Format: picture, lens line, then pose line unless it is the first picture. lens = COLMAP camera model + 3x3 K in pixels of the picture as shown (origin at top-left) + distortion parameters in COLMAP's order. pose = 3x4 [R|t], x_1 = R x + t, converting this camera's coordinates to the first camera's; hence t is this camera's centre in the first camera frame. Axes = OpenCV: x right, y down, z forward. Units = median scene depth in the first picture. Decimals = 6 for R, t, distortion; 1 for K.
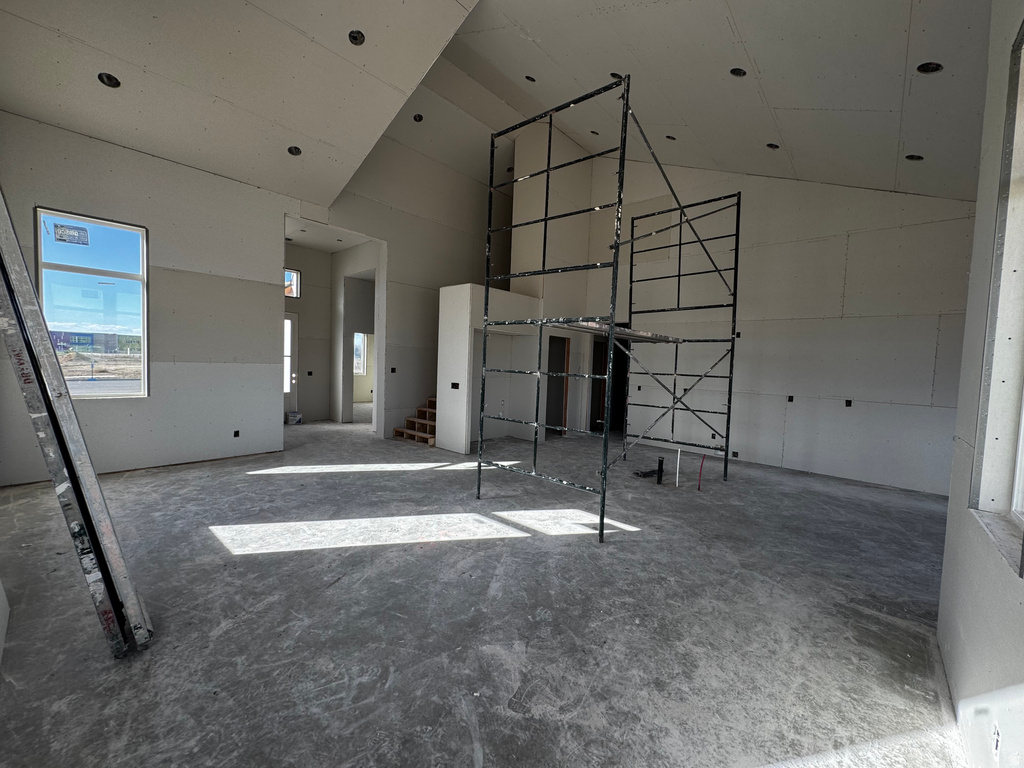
lens RADIAL K [[404.3, 0, 512.0], [0, 404.3, 384.0], [0, 0, 1]] dist [-0.002326, -0.000513]
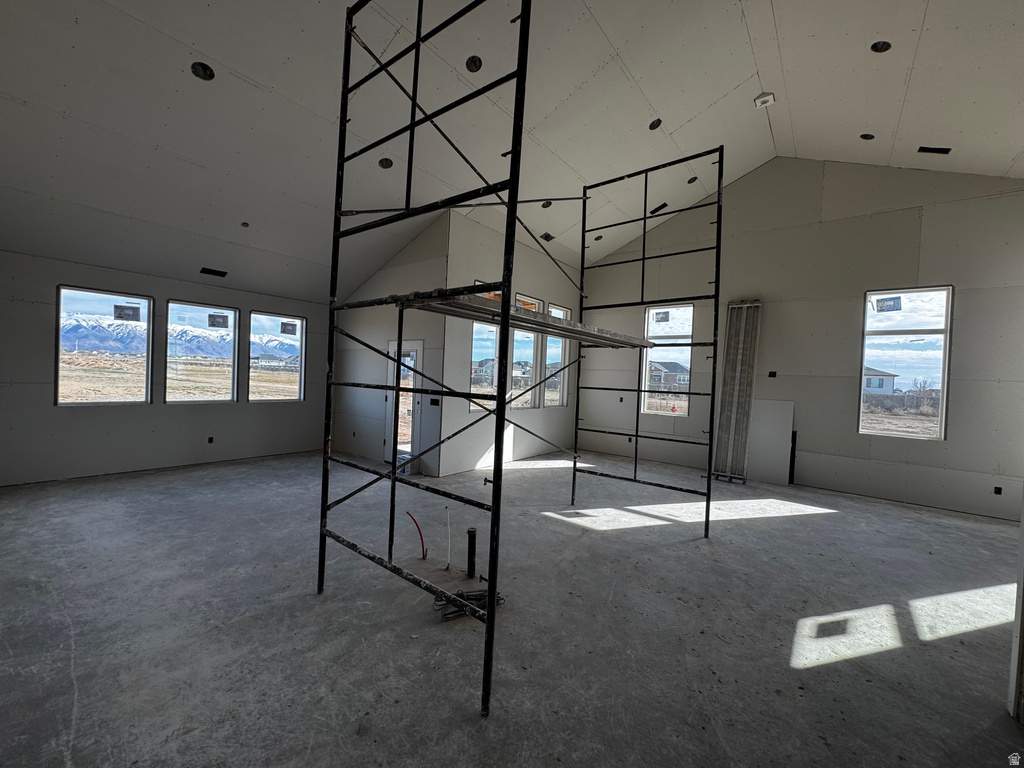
lens RADIAL K [[407.5, 0, 512.3], [0, 407.5, 381.5], [0, 0, 1]] dist [-0.003303, -0.000133]
pose [[-0.995046, -0.079905, -0.059156, 0.500451], [-0.083982, 0.994006, 0.069988, -0.104433], [0.053209, 0.074610, -0.995792, 2.160893]]
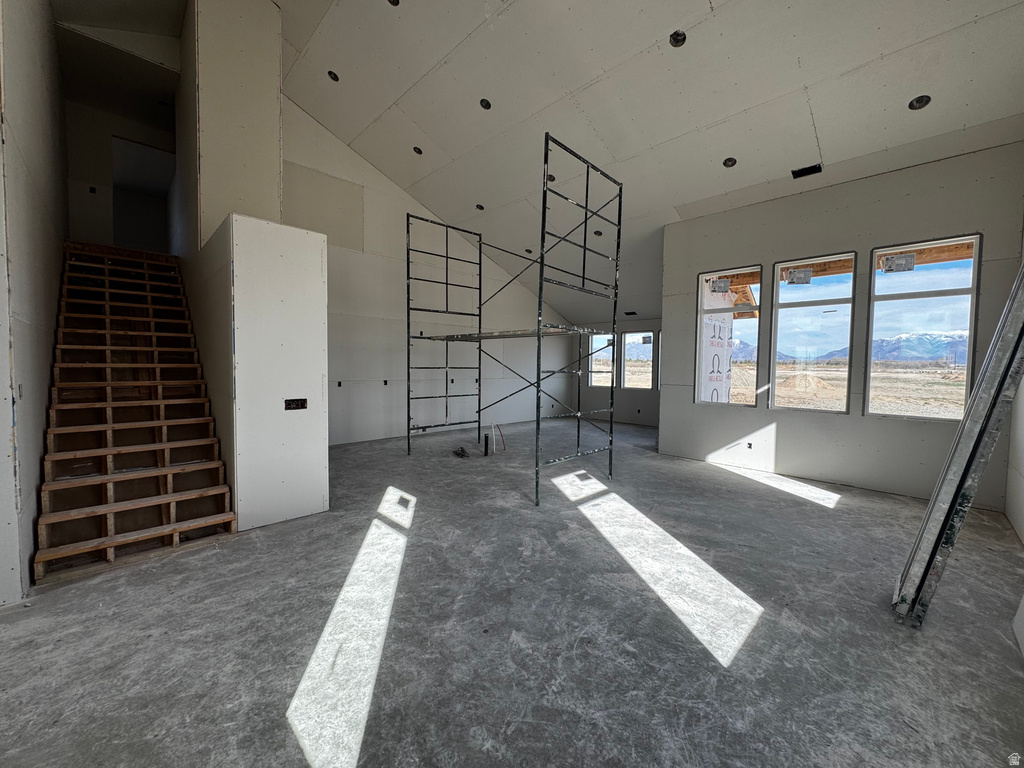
lens RADIAL K [[407.5, 0, 512.3], [0, 407.5, 381.5], [0, 0, 1]] dist [-0.003303, -0.000133]
pose [[0.072126, -0.077197, 0.994404, -1.202678], [0.044417, 0.996260, 0.074120, -0.098779], [-0.996406, 0.038823, 0.075285, 1.135707]]
